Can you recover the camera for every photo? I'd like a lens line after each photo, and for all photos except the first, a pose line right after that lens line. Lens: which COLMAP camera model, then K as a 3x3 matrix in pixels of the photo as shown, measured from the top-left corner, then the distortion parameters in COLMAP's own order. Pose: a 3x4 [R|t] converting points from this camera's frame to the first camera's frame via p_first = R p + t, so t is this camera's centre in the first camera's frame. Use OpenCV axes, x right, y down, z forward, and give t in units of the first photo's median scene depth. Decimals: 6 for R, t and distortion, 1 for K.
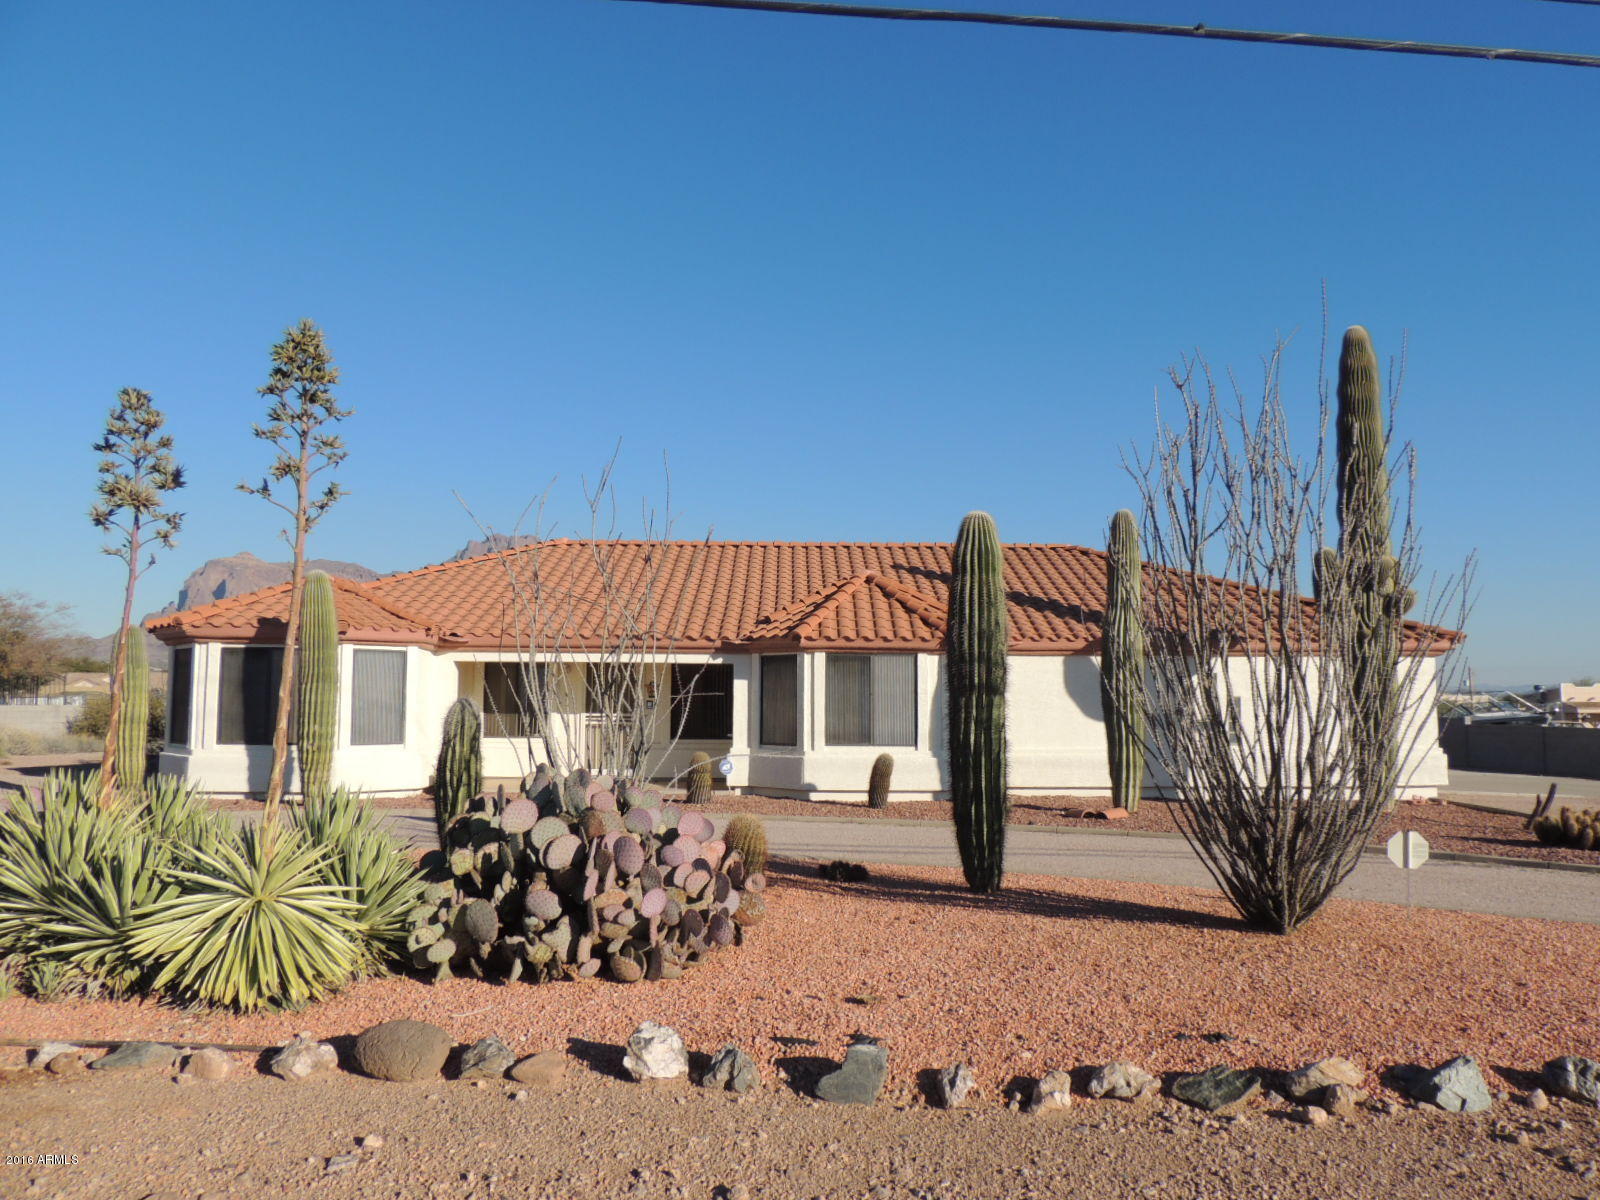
lens RADIAL K [[1138.2, 0, 792.7], [0, 1138.2, 611.3], [0, 0, 1]] dist [-0.013523, 0.002785]
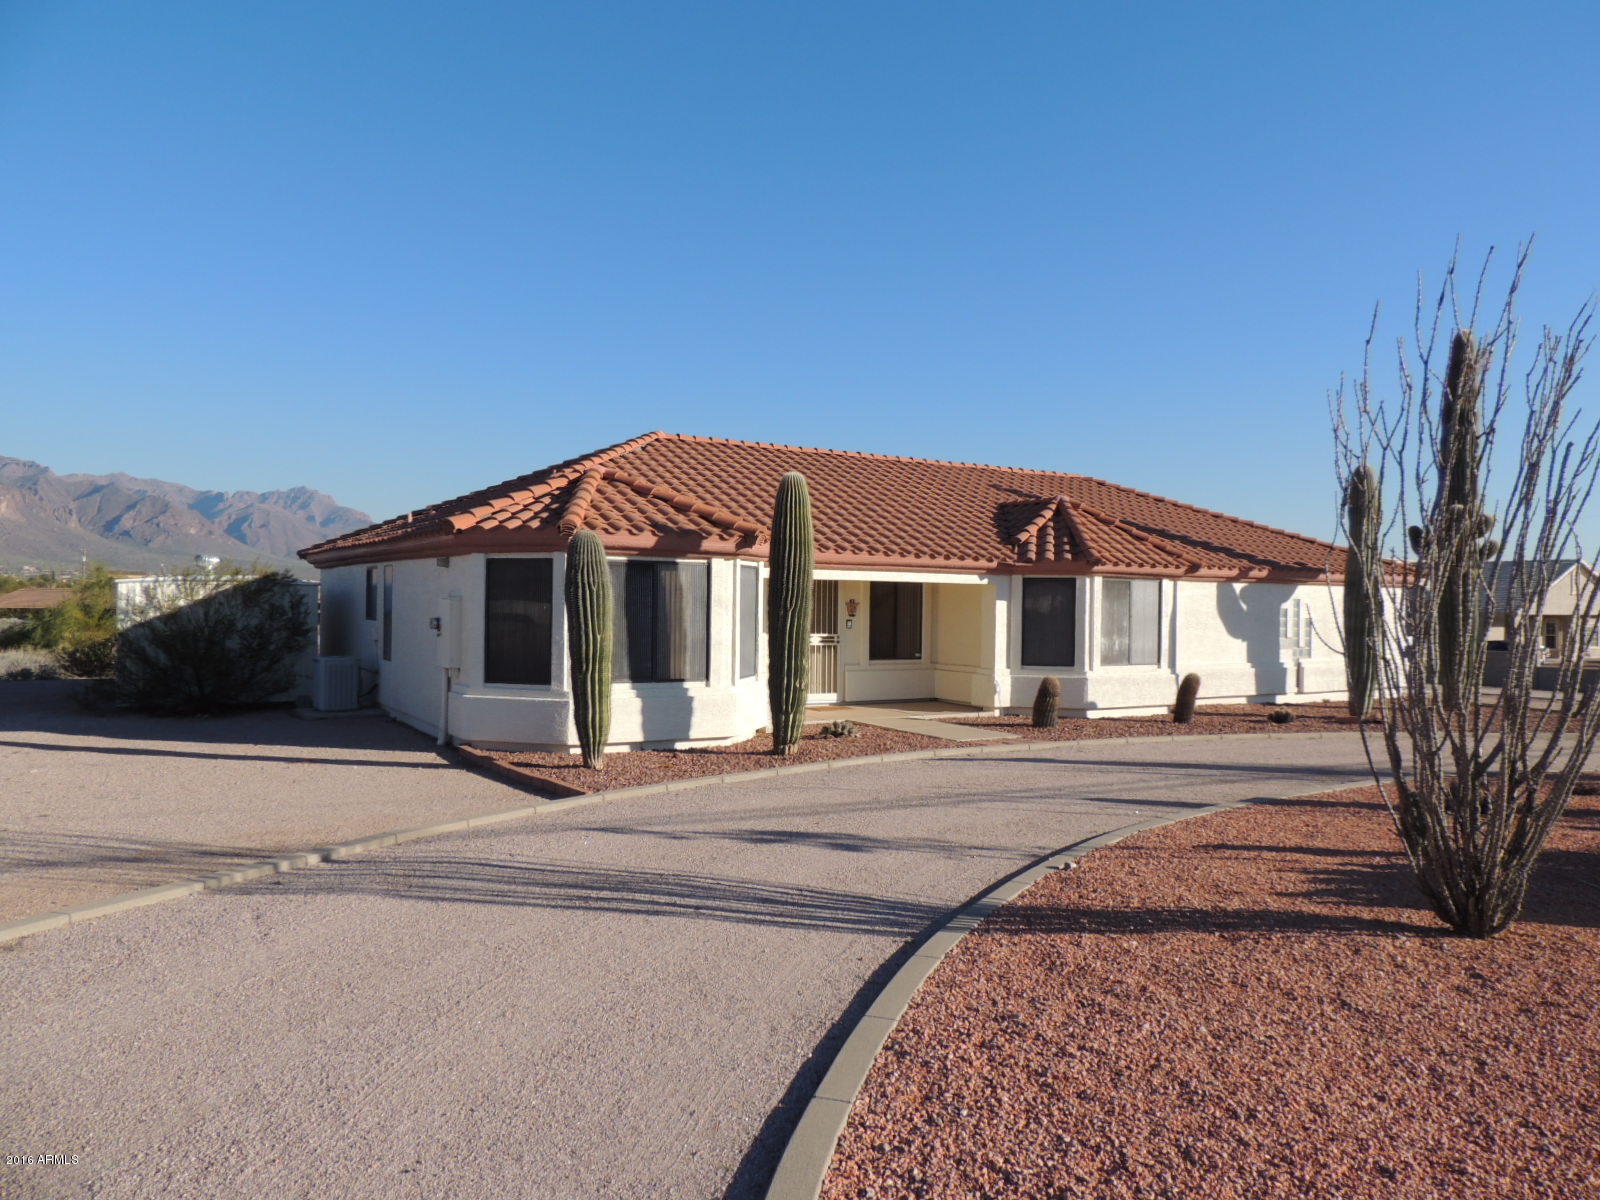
lens RADIAL K [[1138.2, 0, 811.5], [0, 1138.2, 601.9], [0, 0, 1]] dist [-0.013523, 0.002785]
pose [[0.858159, 0.006605, 0.513342, -0.735008], [-0.048805, 0.996438, 0.068767, 0.000598], [-0.511059, -0.084066, 0.855425, 0.245151]]
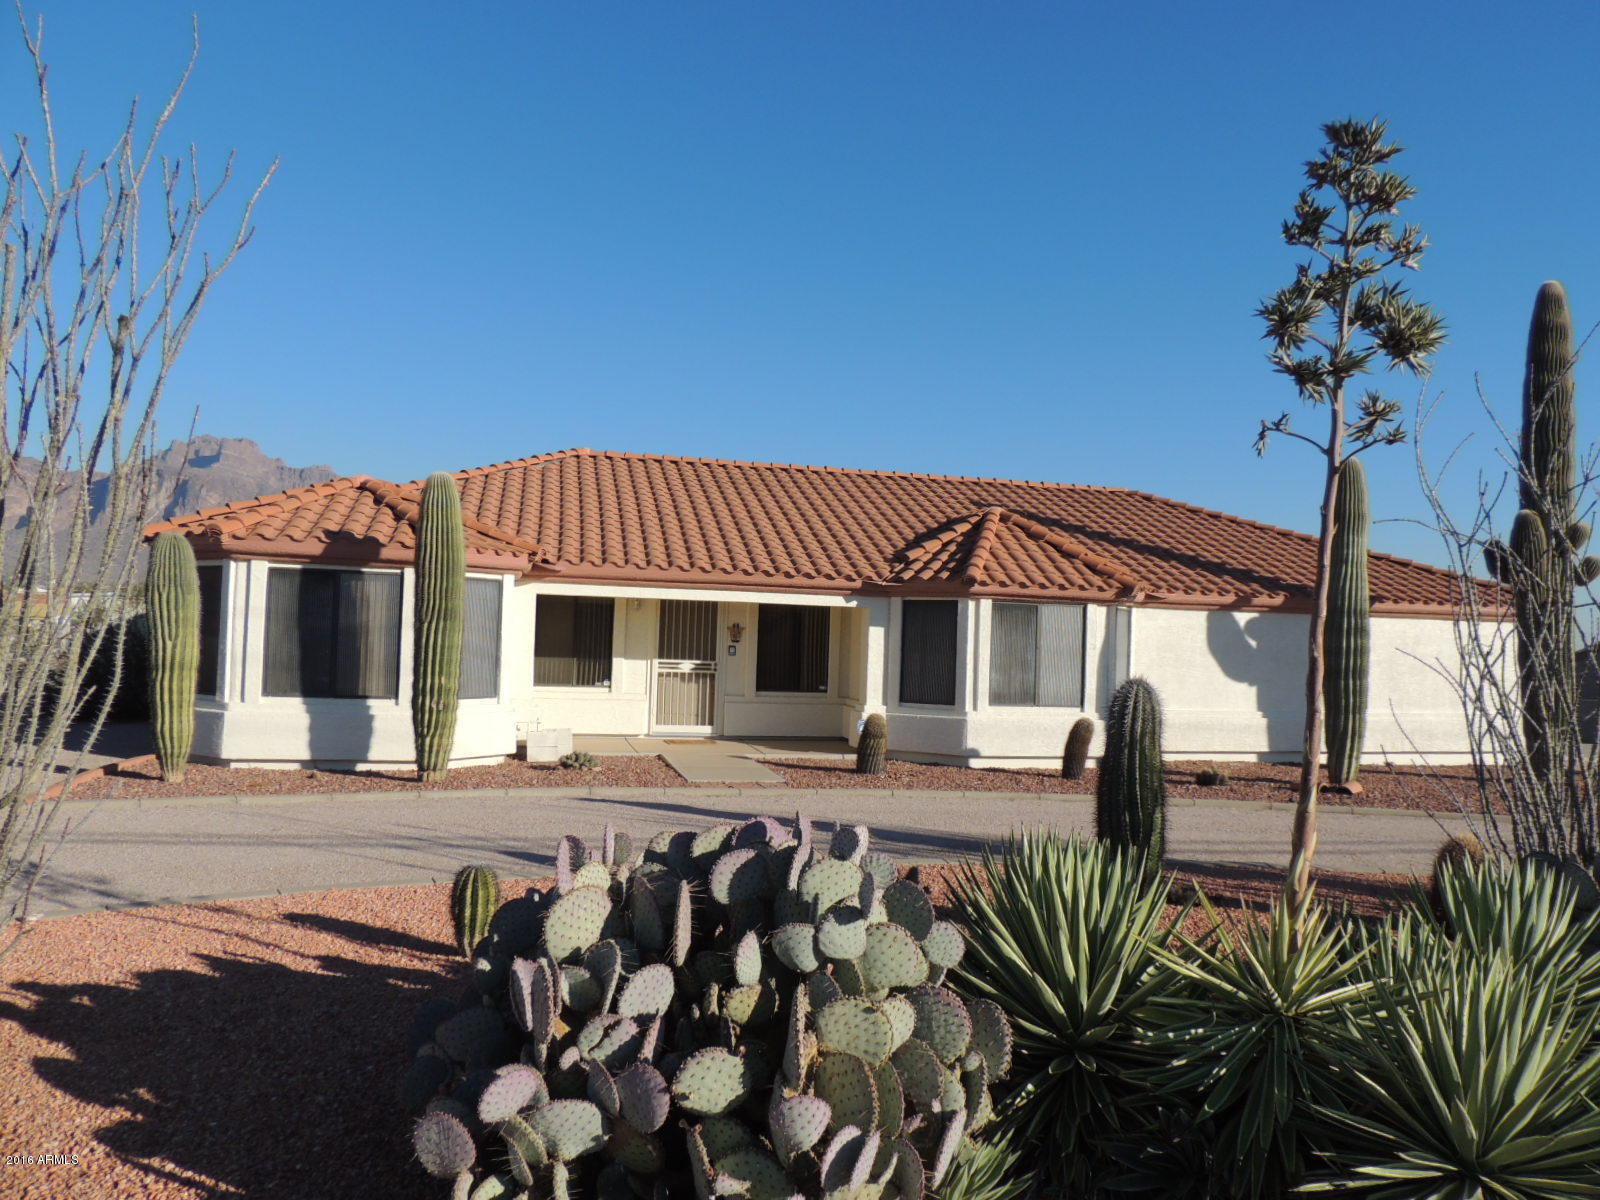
lens RADIAL K [[1138.2, 0, 804.2], [0, 1138.2, 600.0], [0, 0, 1]] dist [-0.013523, 0.002785]
pose [[0.973430, 0.033555, 0.226512, -0.310596], [-0.044998, 0.997948, 0.045544, 0.003258], [-0.224519, -0.054527, 0.972943, 0.182146]]
